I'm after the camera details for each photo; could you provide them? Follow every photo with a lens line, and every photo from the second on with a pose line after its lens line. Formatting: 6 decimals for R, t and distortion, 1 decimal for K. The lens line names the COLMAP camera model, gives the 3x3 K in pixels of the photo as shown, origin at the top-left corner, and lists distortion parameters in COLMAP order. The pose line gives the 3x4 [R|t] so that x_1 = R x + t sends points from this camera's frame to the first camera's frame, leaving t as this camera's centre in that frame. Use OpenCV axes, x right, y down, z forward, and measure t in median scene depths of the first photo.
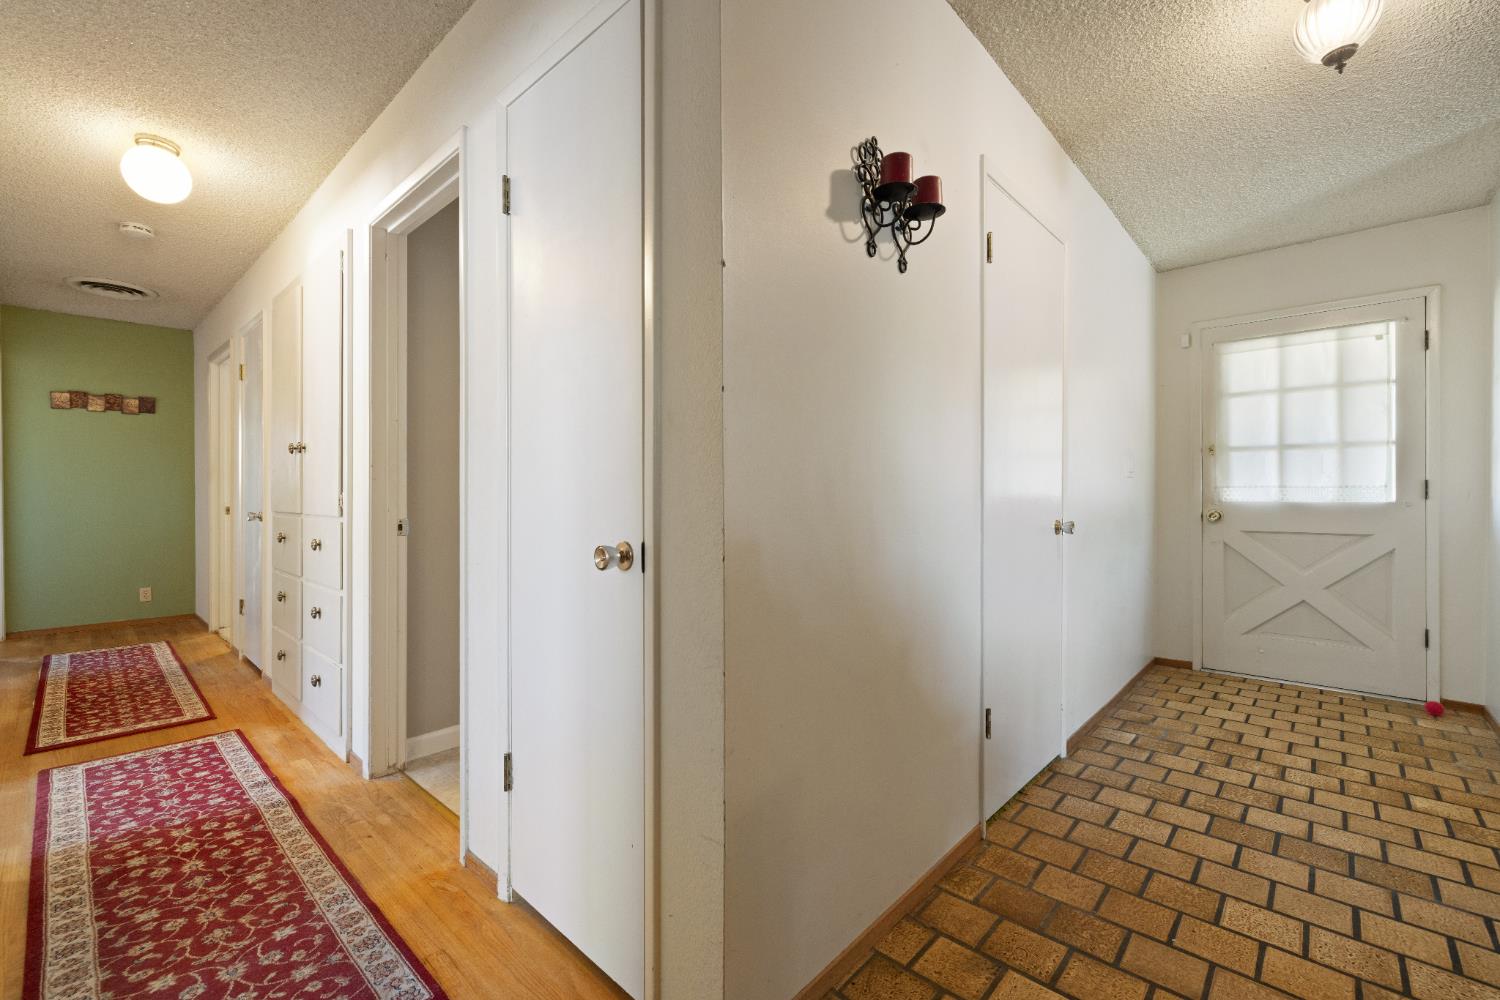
lens RADIAL K [[625.7, 0, 743.2], [0, 625.7, 493.9], [0, 0, 1]] dist [-0.001896, -0.000142]
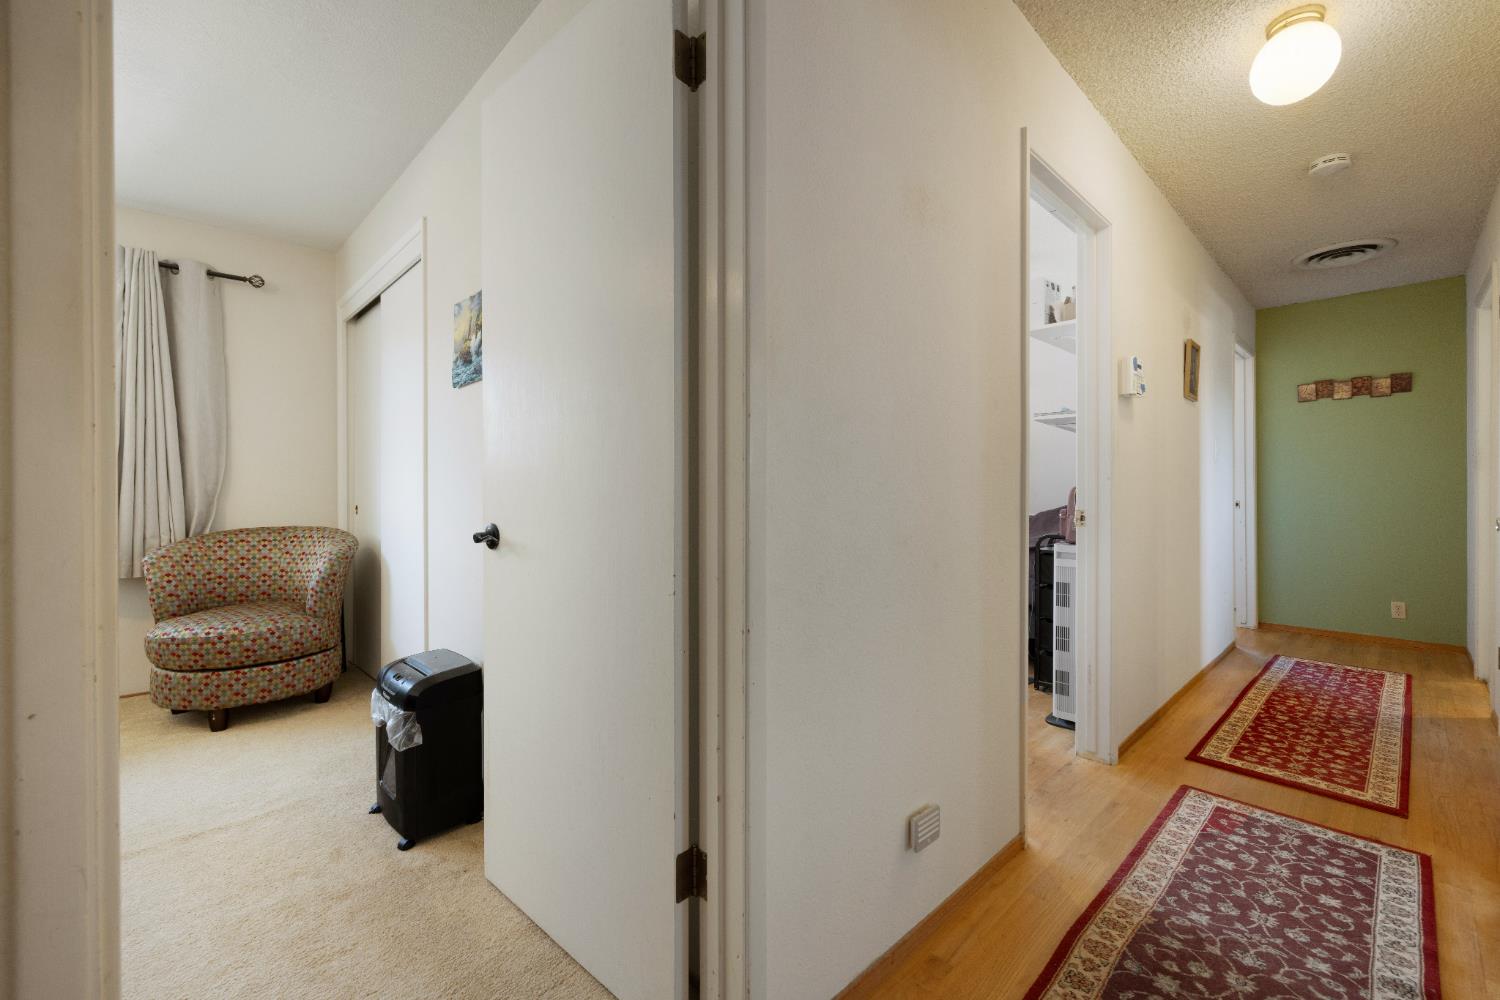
lens RADIAL K [[625.7, 0, 755.0], [0, 625.7, 494.8], [0, 0, 1]] dist [-0.001896, -0.000142]
pose [[-0.062244, 0.008373, -0.998026, -0.147685], [-0.000426, 0.999964, 0.008415, 0.000153], [0.998061, 0.000949, -0.062238, 0.403472]]
